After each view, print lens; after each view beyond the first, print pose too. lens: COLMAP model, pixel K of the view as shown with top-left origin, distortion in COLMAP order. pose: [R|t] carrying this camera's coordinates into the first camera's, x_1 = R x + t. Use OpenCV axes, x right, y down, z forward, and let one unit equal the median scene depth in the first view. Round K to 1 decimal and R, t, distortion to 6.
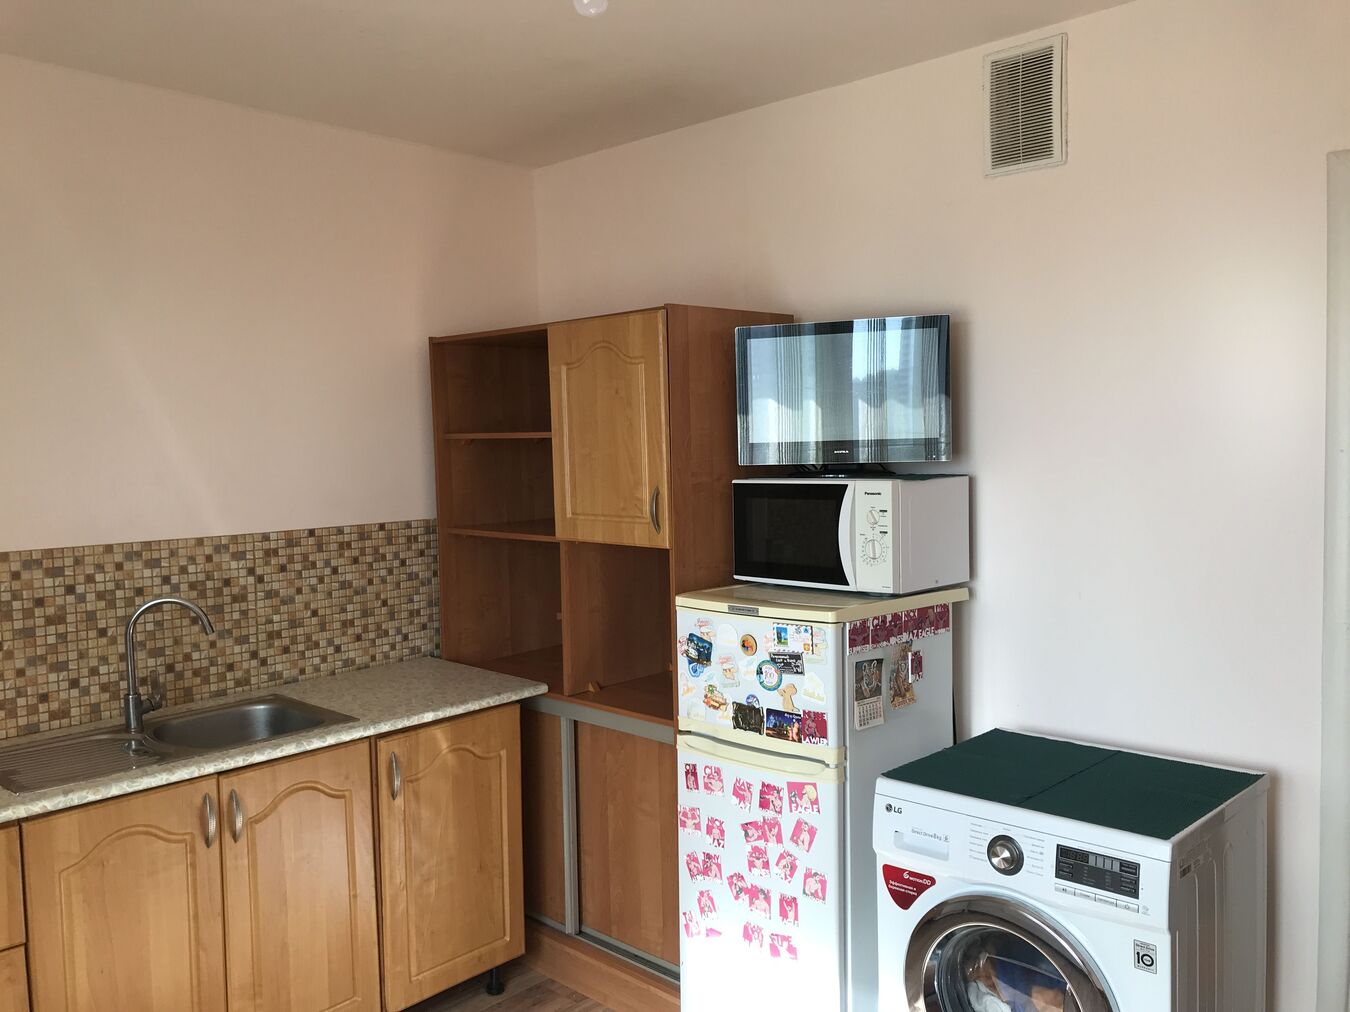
lens RADIAL K [[1105.7, 0, 675.9], [0, 1105.7, 511.1], [0, 0, 1]] dist [0.013027, -0.020922]
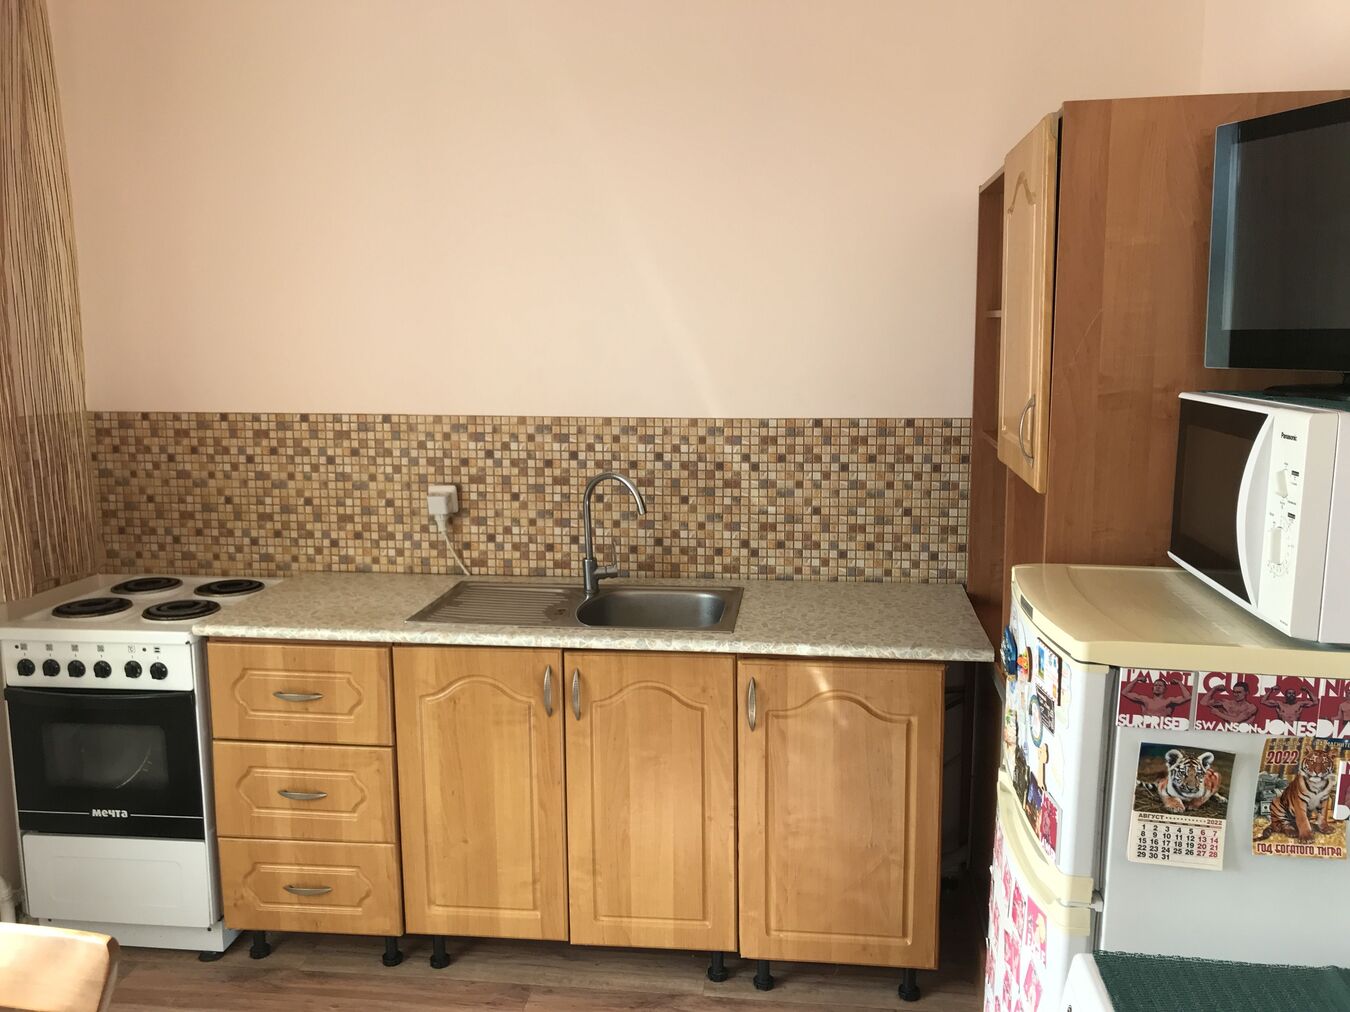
lens RADIAL K [[1105.7, 0, 674.0], [0, 1105.7, 494.6], [0, 0, 1]] dist [0.013027, -0.020922]
pose [[0.580731, 0.136559, -0.802560, 0.391021], [-0.059836, 0.990324, 0.125211, -0.033123], [0.811893, -0.024692, 0.583284, 0.434649]]
